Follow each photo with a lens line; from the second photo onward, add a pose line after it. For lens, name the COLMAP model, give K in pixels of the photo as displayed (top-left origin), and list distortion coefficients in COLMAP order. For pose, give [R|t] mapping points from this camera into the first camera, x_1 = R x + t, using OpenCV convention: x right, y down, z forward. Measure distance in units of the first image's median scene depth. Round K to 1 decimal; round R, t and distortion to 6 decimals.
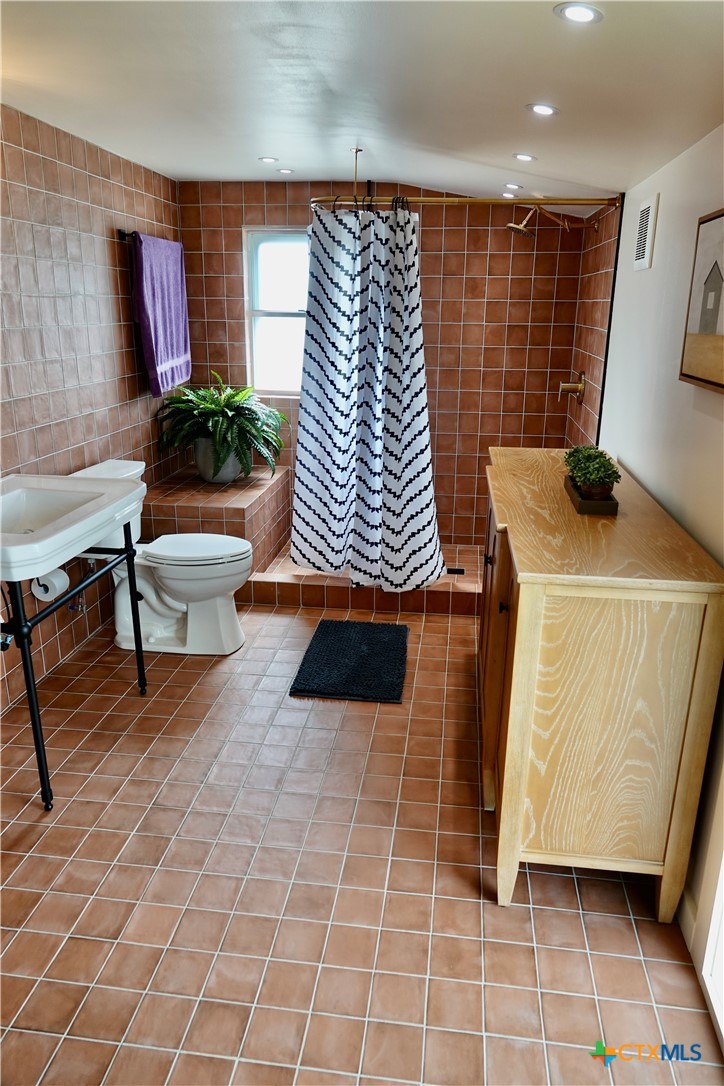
lens RADIAL K [[754.5, 0, 362.0], [0, 754.5, 543.0], [0, 0, 1]] dist [0.002005, -0.001996]
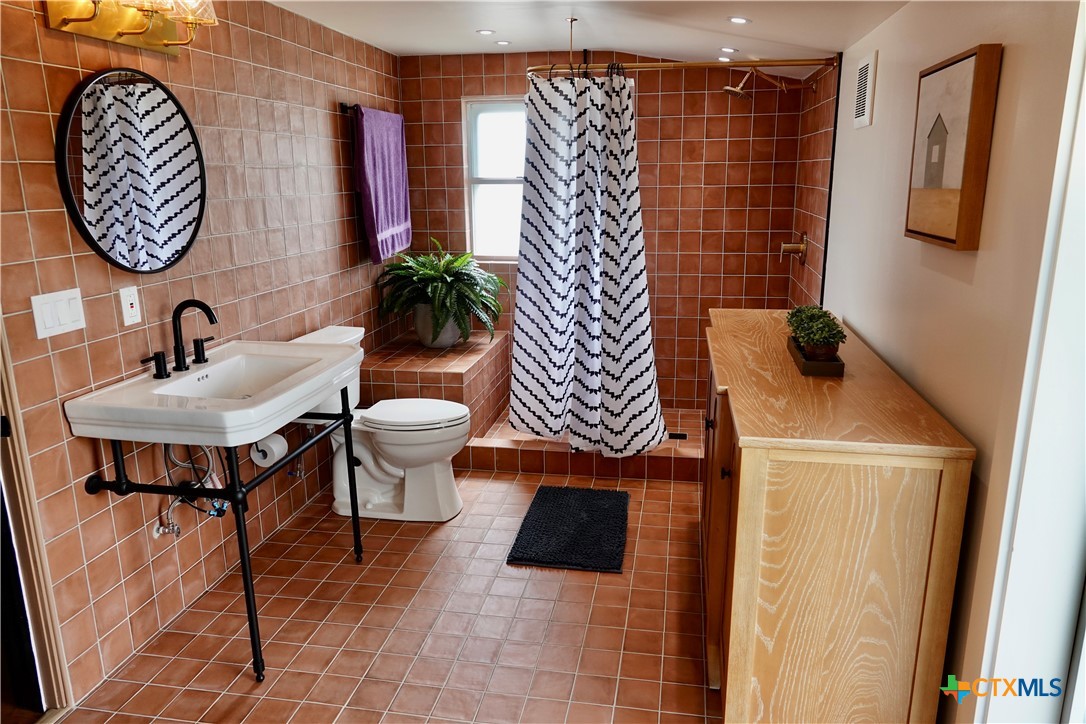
lens RADIAL K [[753.3, 0, 542.8], [0, 753.3, 363.9], [0, 0, 1]] dist [-0.001918, 0.000110]
pose [[0.998385, -0.008431, -0.056188, 0.006717], [0.005117, 0.998253, -0.058865, 0.001182], [0.056586, 0.058482, 0.996683, 0.014692]]
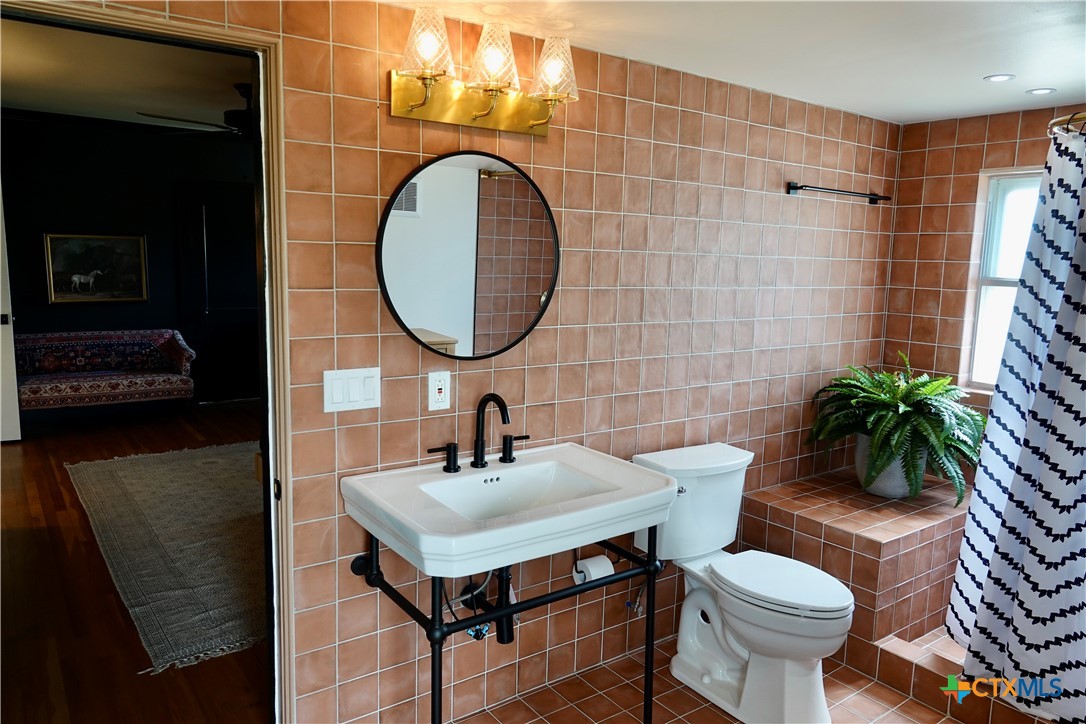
lens RADIAL K [[754.5, 0, 544.0], [0, 754.5, 360.1], [0, 0, 1]] dist [0.002005, -0.001996]
pose [[0.691490, 0.107044, -0.714411, 0.123430], [-0.235559, 0.968317, -0.082912, -0.084575], [0.682901, 0.225619, 0.694797, 0.264603]]
